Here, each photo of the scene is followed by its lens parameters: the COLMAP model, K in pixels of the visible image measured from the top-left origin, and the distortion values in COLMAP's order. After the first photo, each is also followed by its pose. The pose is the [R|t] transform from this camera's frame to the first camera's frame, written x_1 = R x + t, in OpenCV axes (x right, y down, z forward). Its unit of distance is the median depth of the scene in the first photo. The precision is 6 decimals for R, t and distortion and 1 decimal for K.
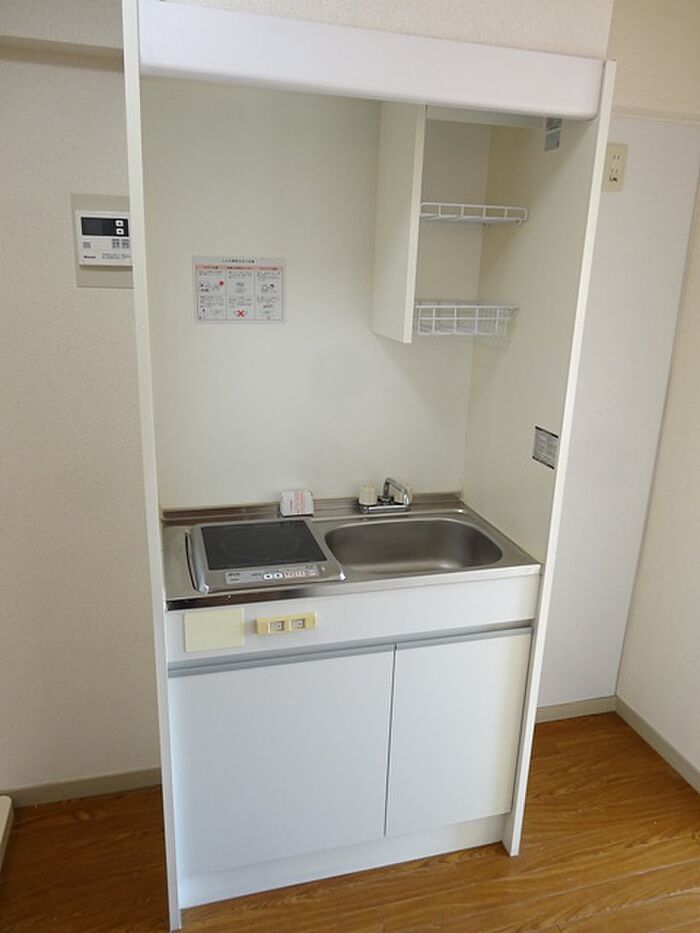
lens RADIAL K [[689.8, 0, 352.6], [0, 689.8, 465.0], [0, 0, 1]] dist [-0.011090, 0.009410]
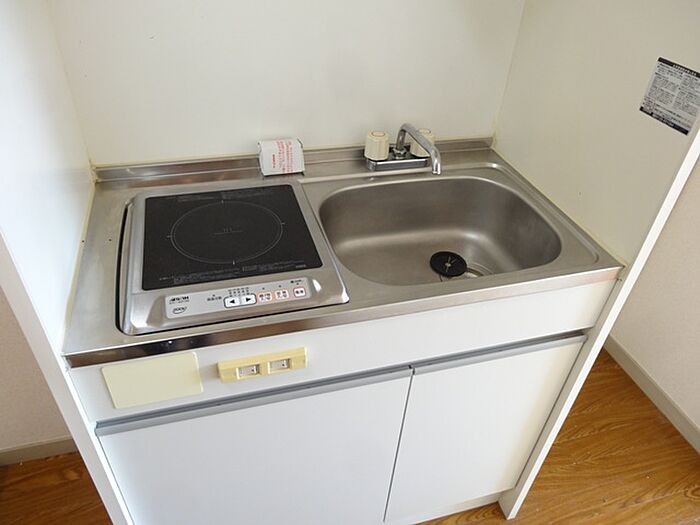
lens RADIAL K [[517.5, 0, 347.4], [0, 517.5, 263.1], [0, 0, 1]] dist [-0.011090, 0.009410]
pose [[0.999784, 0.012135, 0.016887, -0.017780], [-0.017450, 0.931272, 0.363905, -0.042370], [-0.011310, -0.364121, 0.931283, 0.444939]]
